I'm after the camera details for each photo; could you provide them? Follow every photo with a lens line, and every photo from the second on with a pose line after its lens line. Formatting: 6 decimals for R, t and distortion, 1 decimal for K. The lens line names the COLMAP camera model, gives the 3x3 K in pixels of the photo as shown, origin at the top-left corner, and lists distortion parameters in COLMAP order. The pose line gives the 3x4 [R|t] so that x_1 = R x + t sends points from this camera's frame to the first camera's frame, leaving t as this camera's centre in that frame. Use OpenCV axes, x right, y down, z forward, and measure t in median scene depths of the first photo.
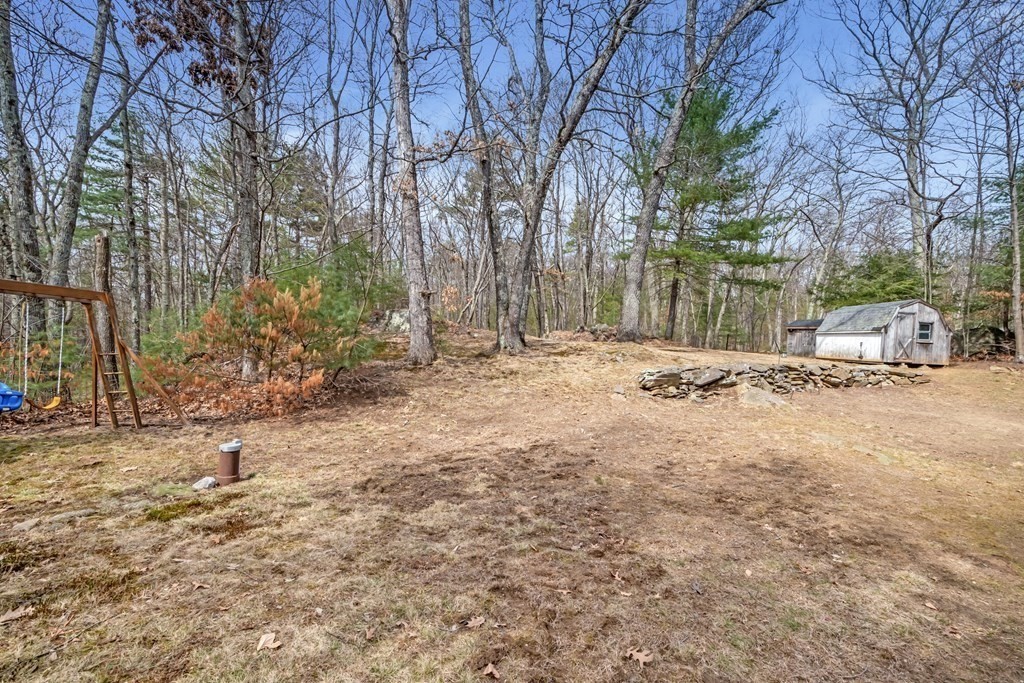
lens RADIAL K [[475.6, 0, 512.0], [0, 475.6, 341.5], [0, 0, 1]] dist [0.000851, 0.000182]
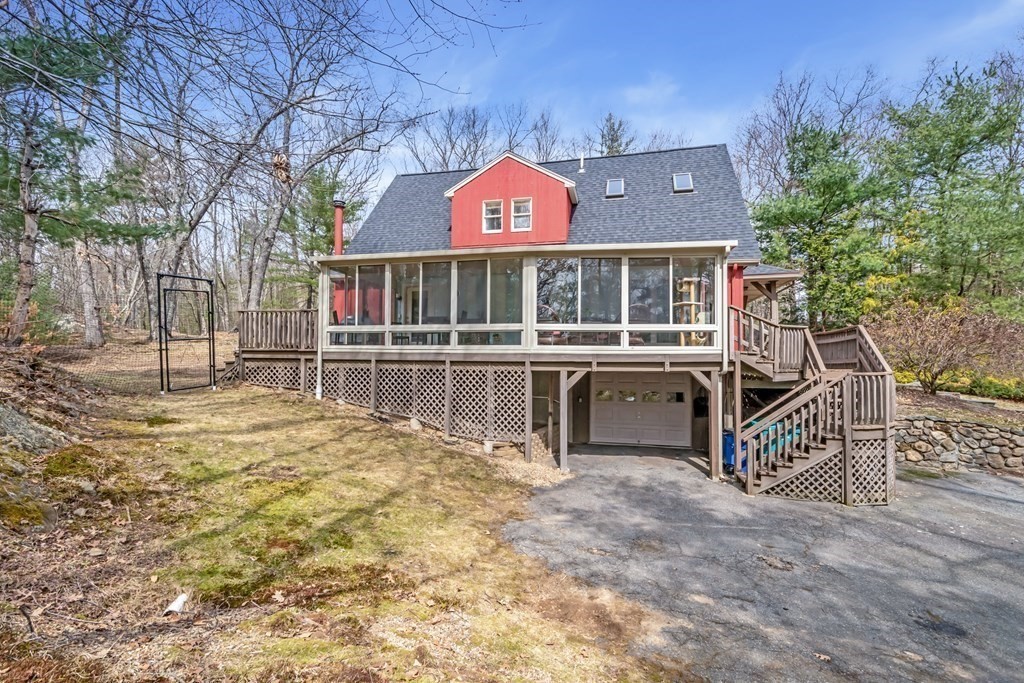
lens RADIAL K [[431.1, 0, 512.0], [0, 431.1, 341.5], [0, 0, 1]] dist [0.000997, 0.000153]
pose [[0.791802, -0.024242, 0.610297, 0.052039], [0.023434, 0.999682, 0.009305, 0.040102], [-0.610328, 0.006935, 0.792118, -1.011351]]
